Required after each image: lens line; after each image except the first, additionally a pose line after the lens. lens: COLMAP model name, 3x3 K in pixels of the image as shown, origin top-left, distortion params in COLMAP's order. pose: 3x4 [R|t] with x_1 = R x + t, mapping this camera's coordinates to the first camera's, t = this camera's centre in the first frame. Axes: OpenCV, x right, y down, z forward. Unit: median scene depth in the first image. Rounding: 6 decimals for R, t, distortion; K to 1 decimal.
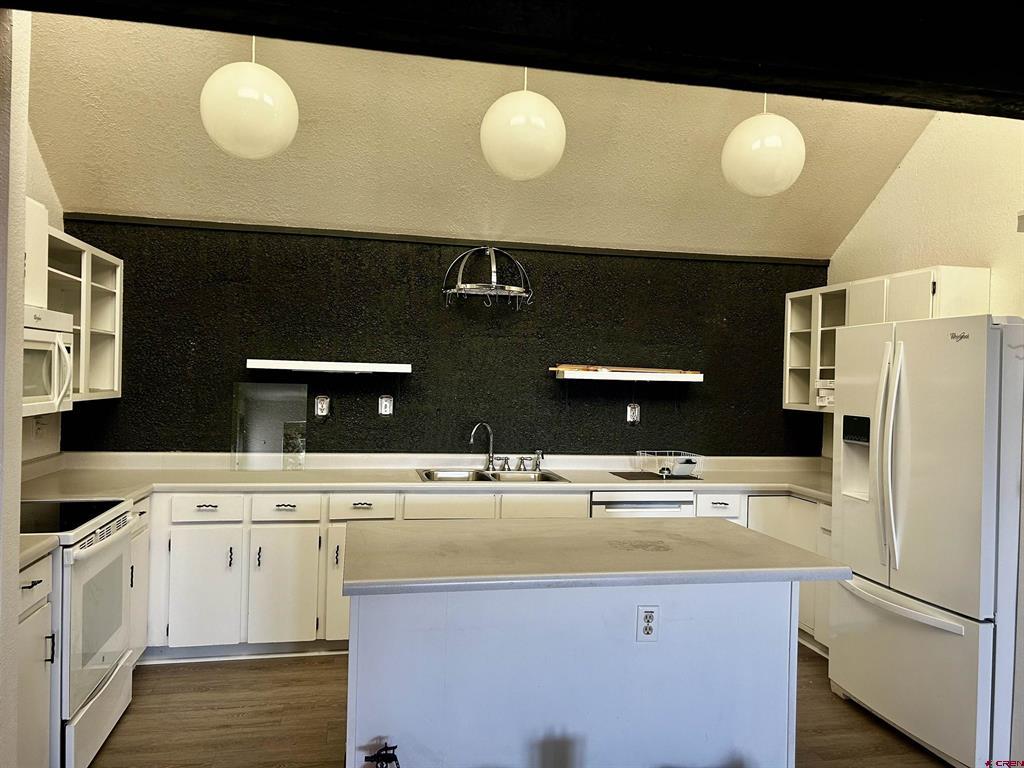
lens RADIAL K [[769.5, 0, 515.6], [0, 769.5, 388.0], [0, 0, 1]] dist [0.122761, -0.193501]
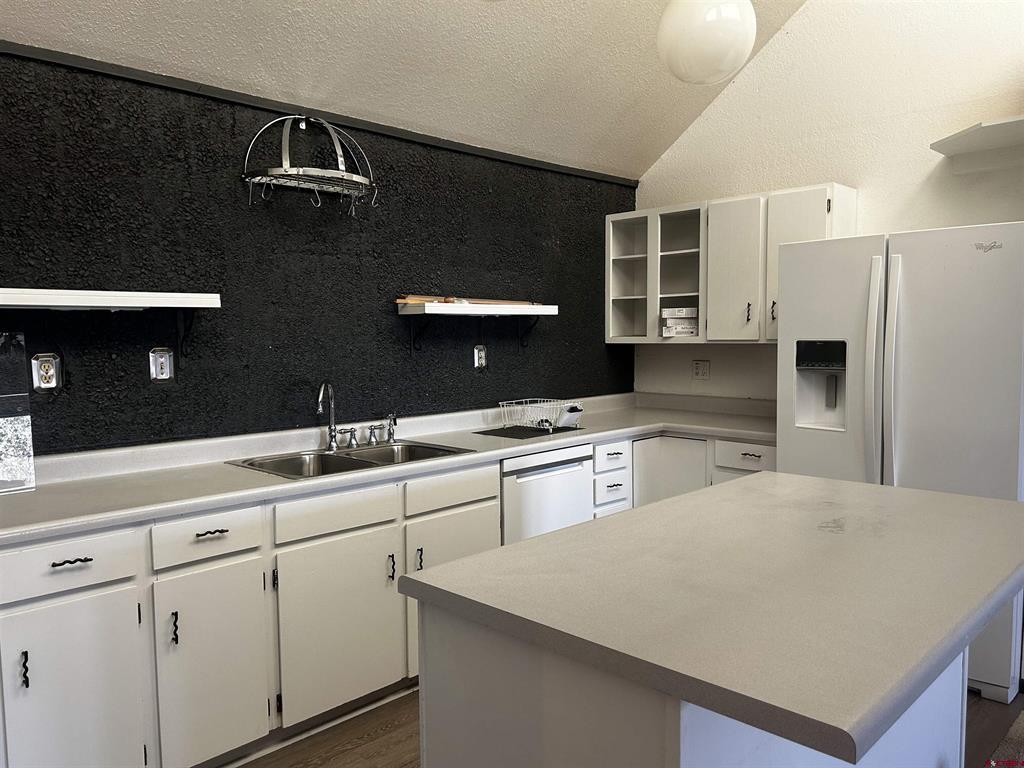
lens RADIAL K [[769.5, 0, 515.6], [0, 769.5, 388.0], [0, 0, 1]] dist [0.122761, -0.193501]
pose [[0.825446, -0.076976, 0.559208, -0.282032], [0.040464, 0.996179, 0.077397, 0.005009], [-0.563029, -0.041259, 0.825407, 0.336996]]
